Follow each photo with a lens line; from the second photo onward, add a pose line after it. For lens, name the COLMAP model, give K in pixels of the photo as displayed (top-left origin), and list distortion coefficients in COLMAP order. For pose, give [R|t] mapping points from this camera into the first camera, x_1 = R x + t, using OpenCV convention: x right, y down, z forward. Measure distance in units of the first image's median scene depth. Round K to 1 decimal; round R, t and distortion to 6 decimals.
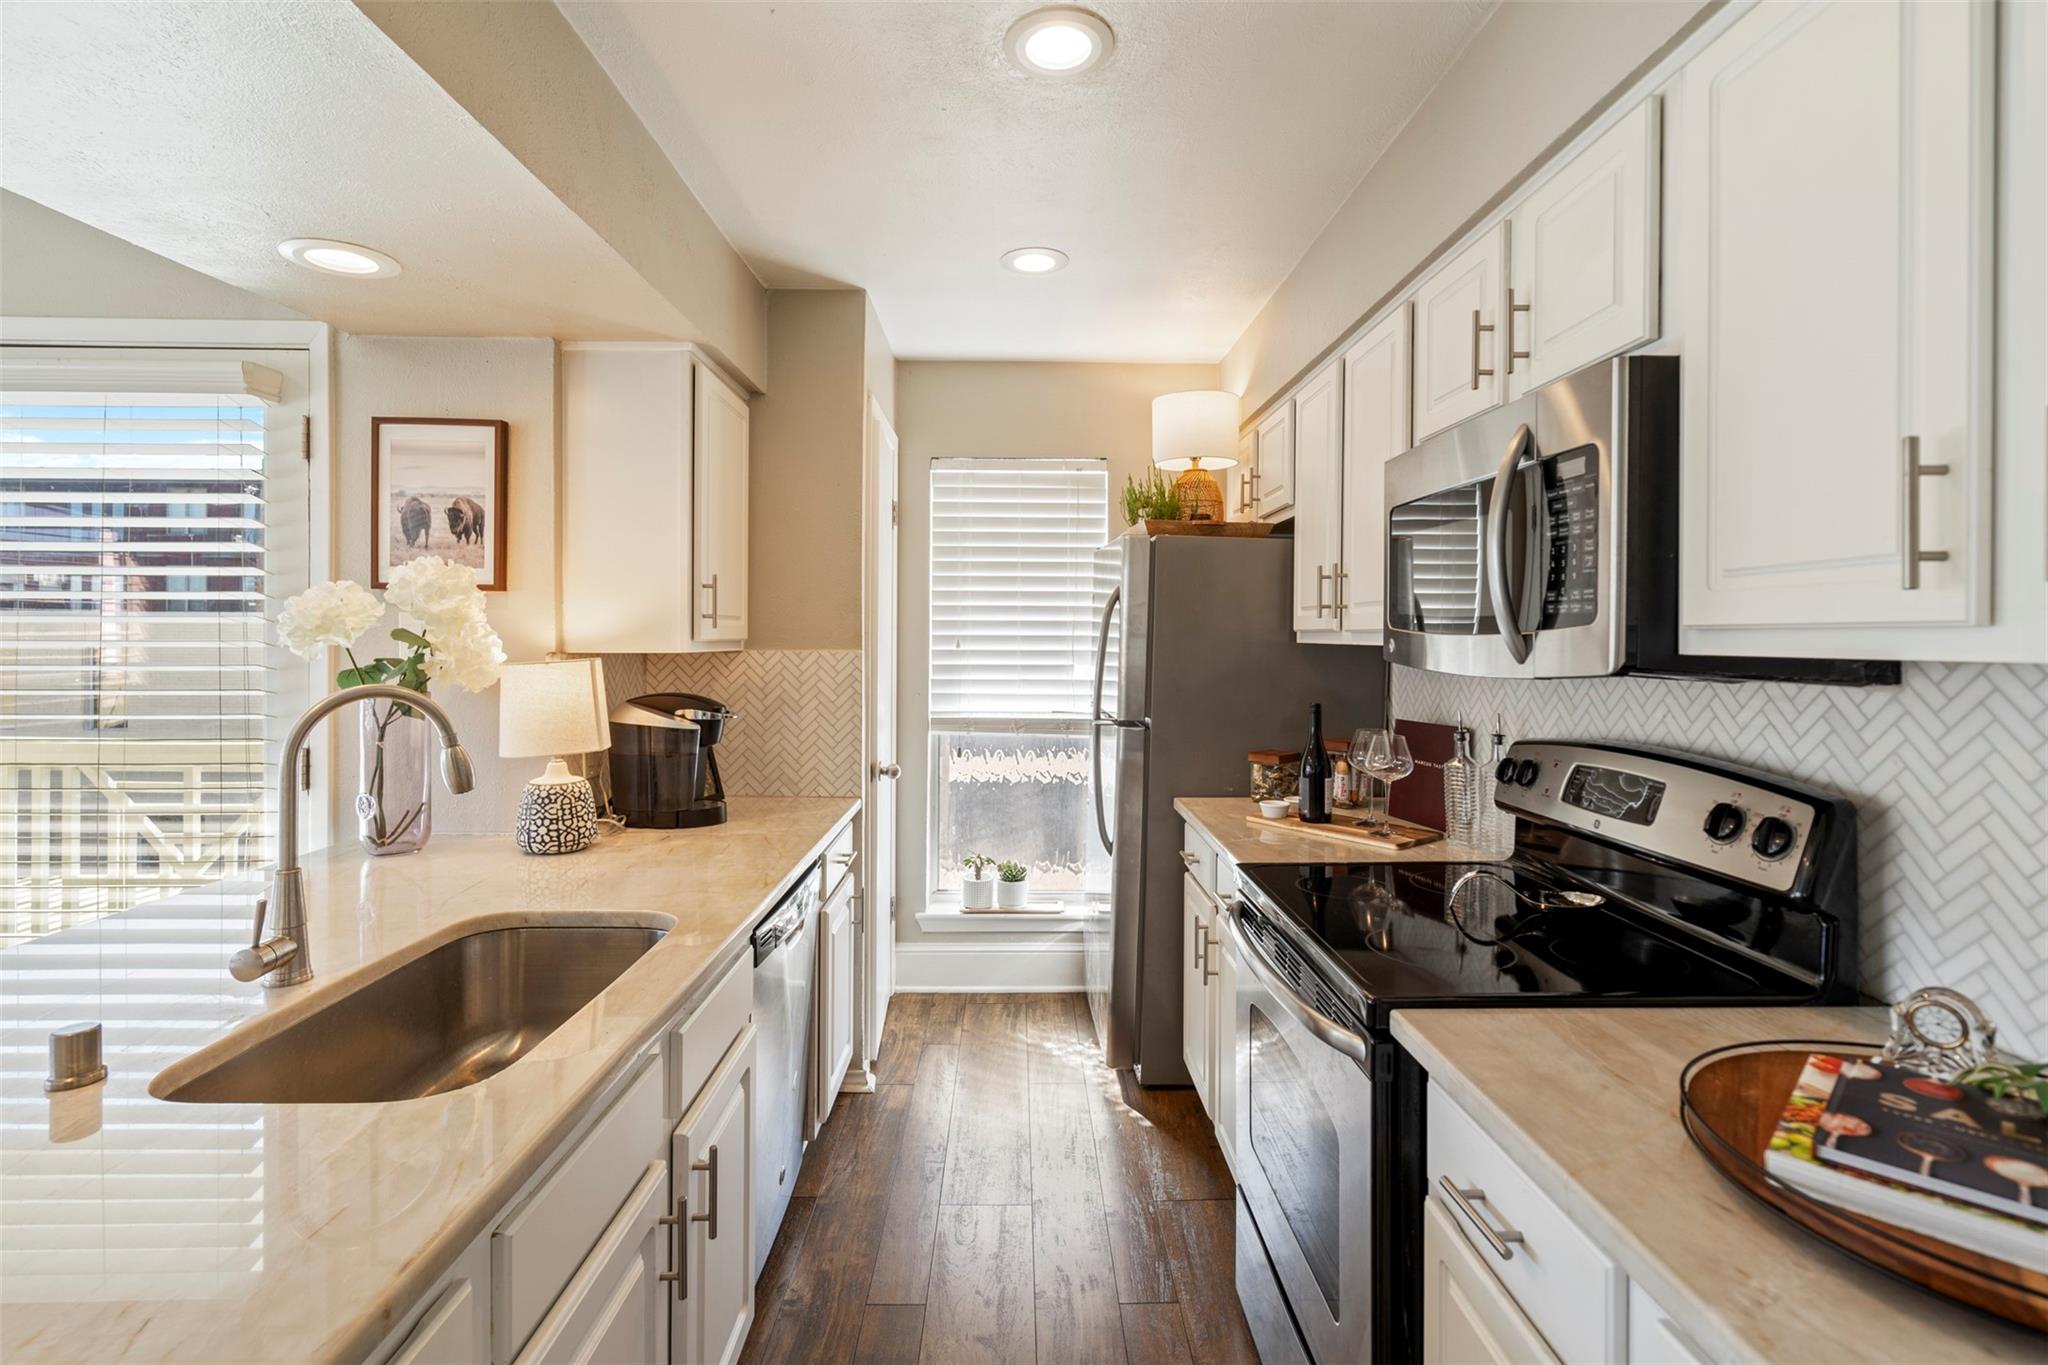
lens RADIAL K [[953.3, 0, 1035.7], [0, 953.3, 643.2], [0, 0, 1]] dist [-0.001754, -0.000167]
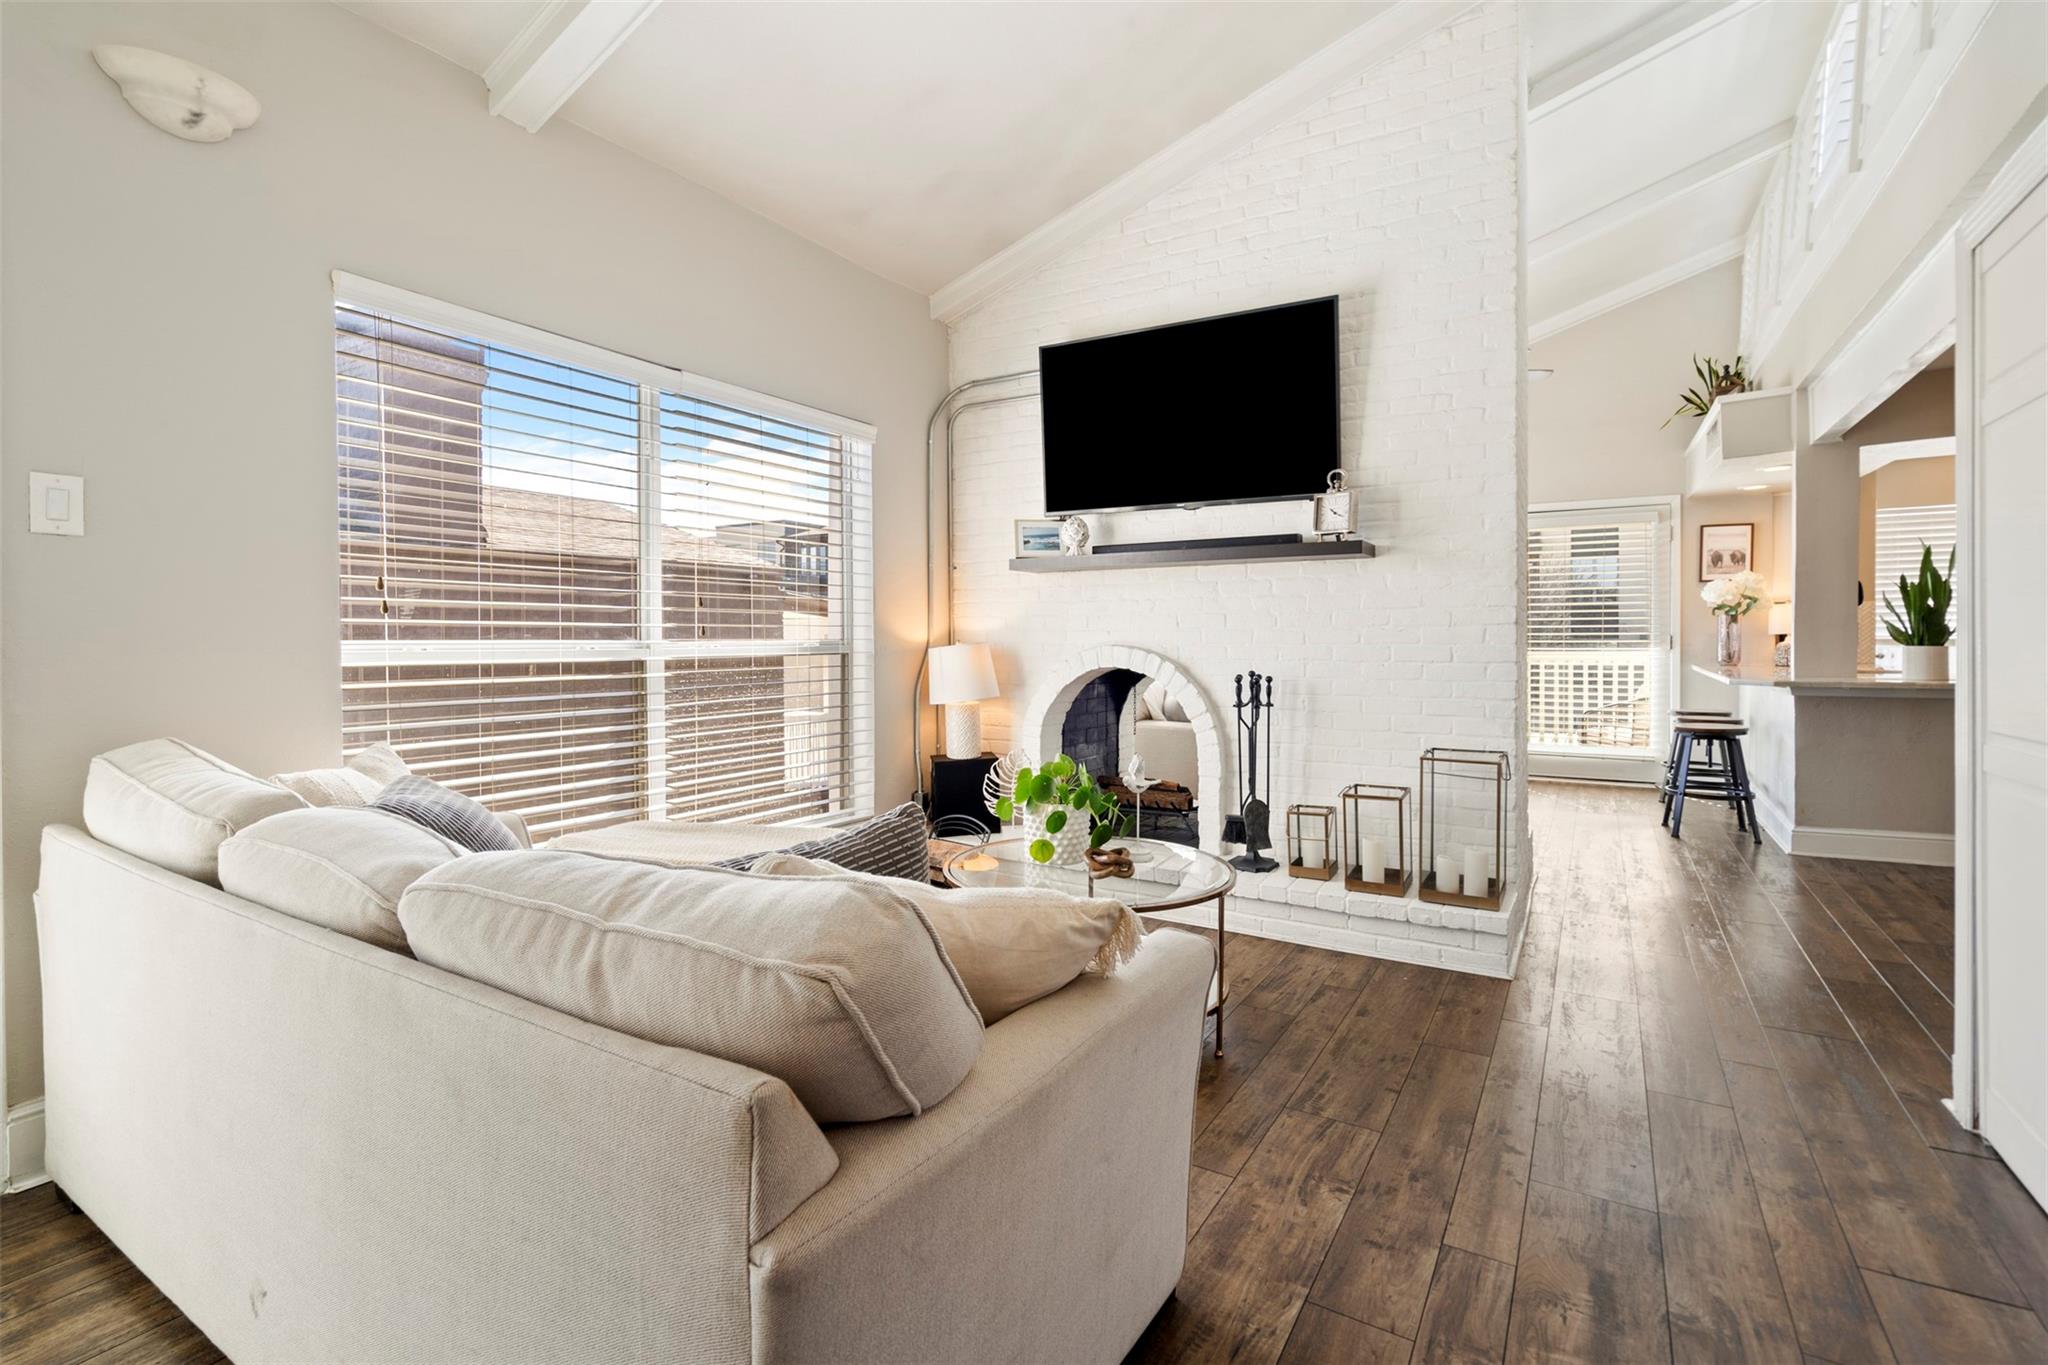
lens RADIAL K [[943.2, 0, 1020.9], [0, 943.2, 642.2], [0, 0, 1]] dist [-0.001469, 0.001942]
pose [[0.839052, -0.005995, -0.544018, -1.138325], [0.006728, 0.999977, -0.000642, 0.158292], [0.544010, -0.003122, 0.839073, -3.505299]]
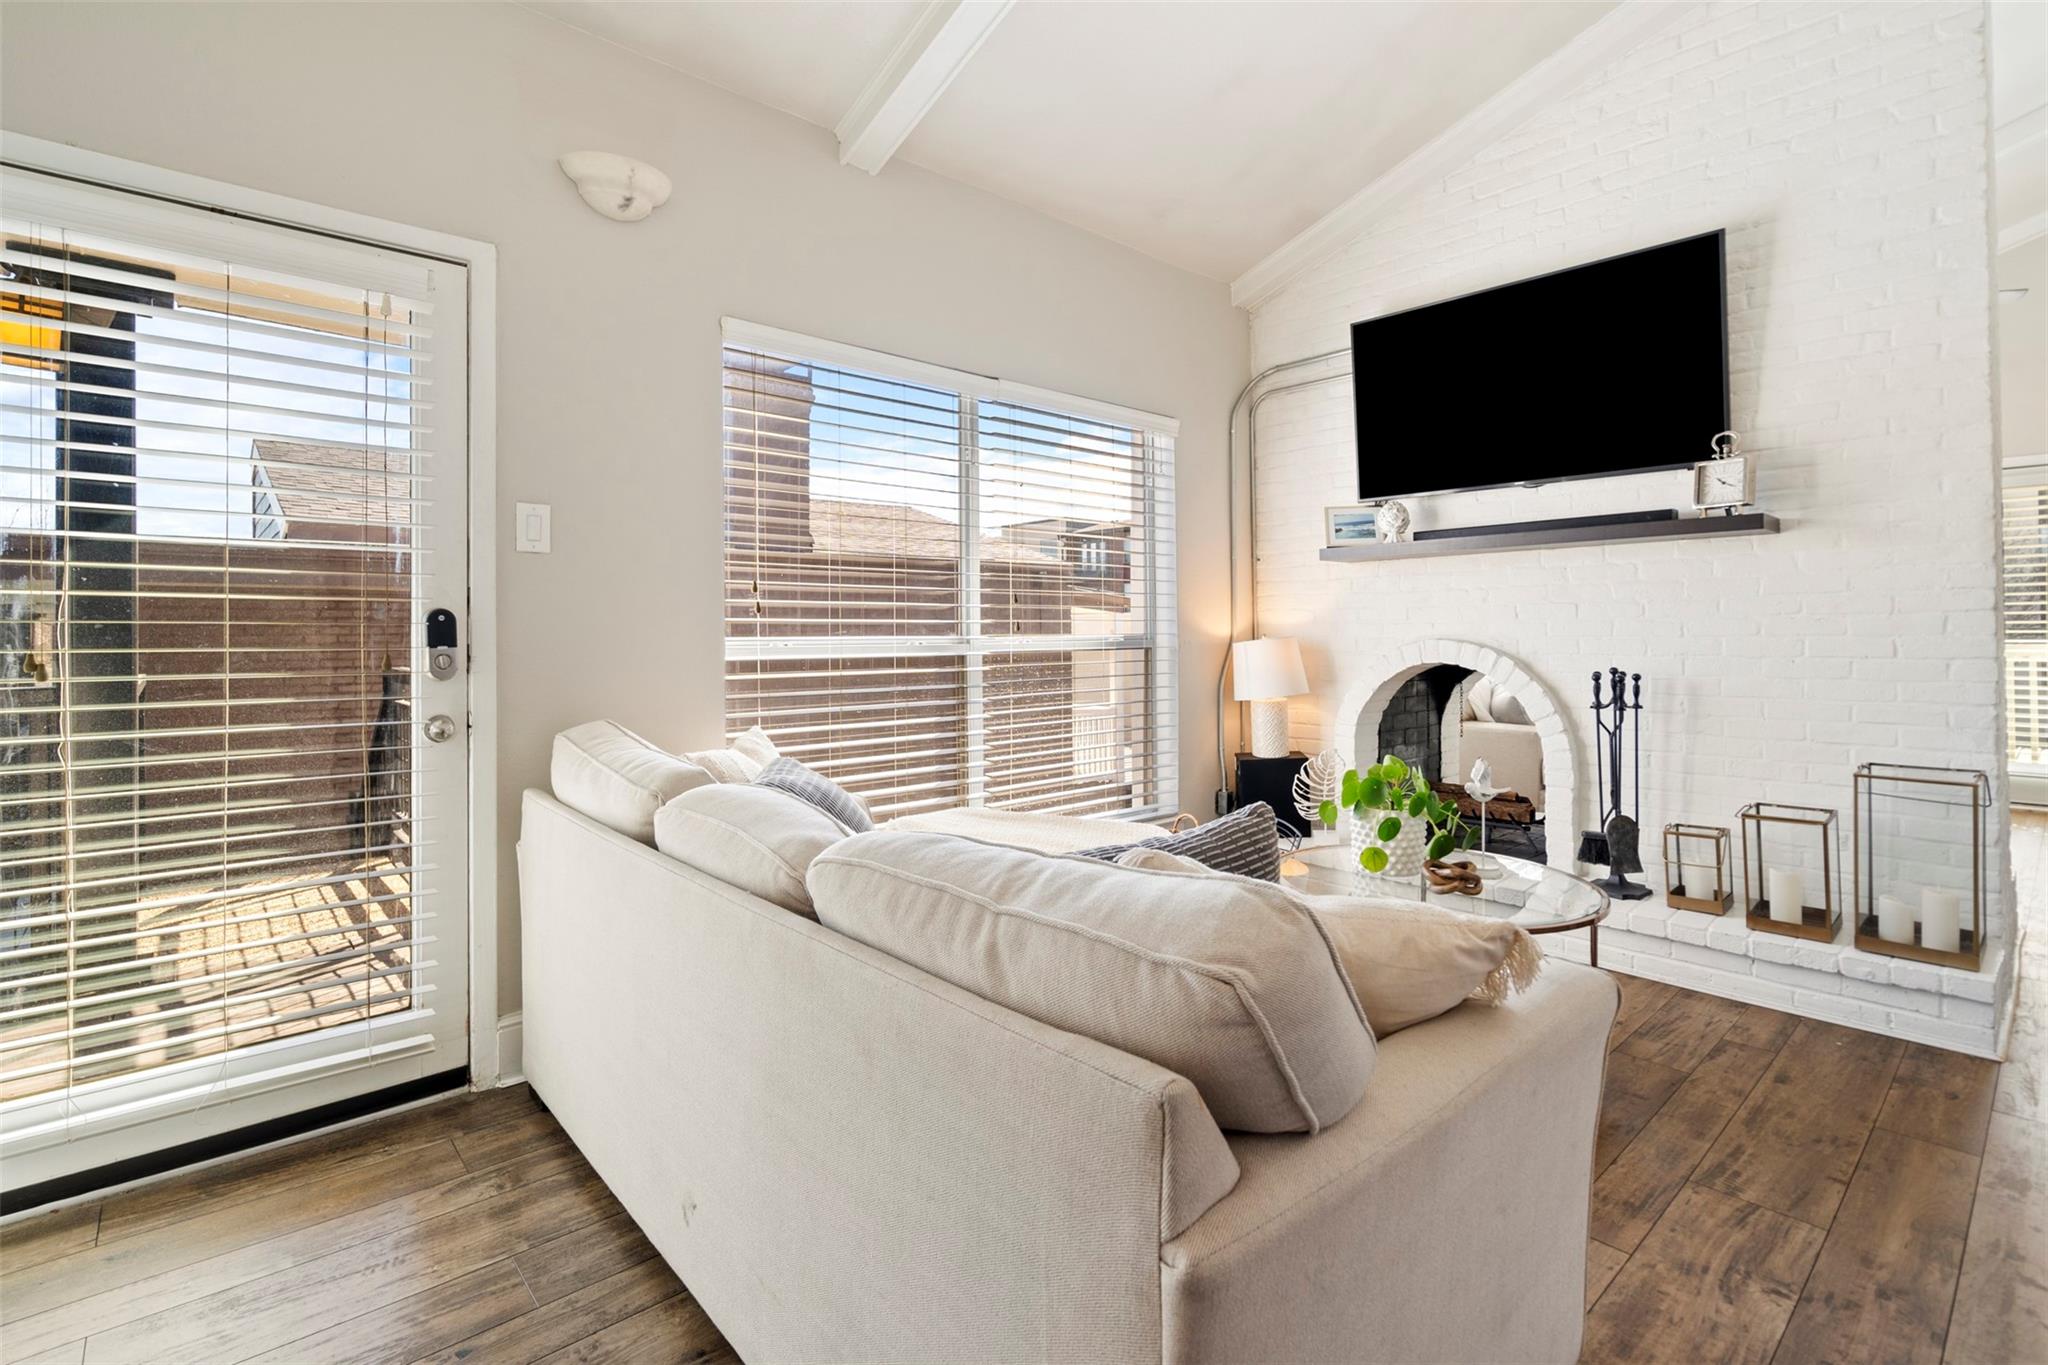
lens RADIAL K [[952.5, 0, 1027.0], [0, 952.5, 617.9], [0, 0, 1]] dist [0.001283, 0.000486]
pose [[0.649565, -0.024459, -0.759912, -1.232784], [0.011011, 0.999680, -0.022764, 0.156404], [0.760226, 0.006419, 0.649627, -3.585393]]
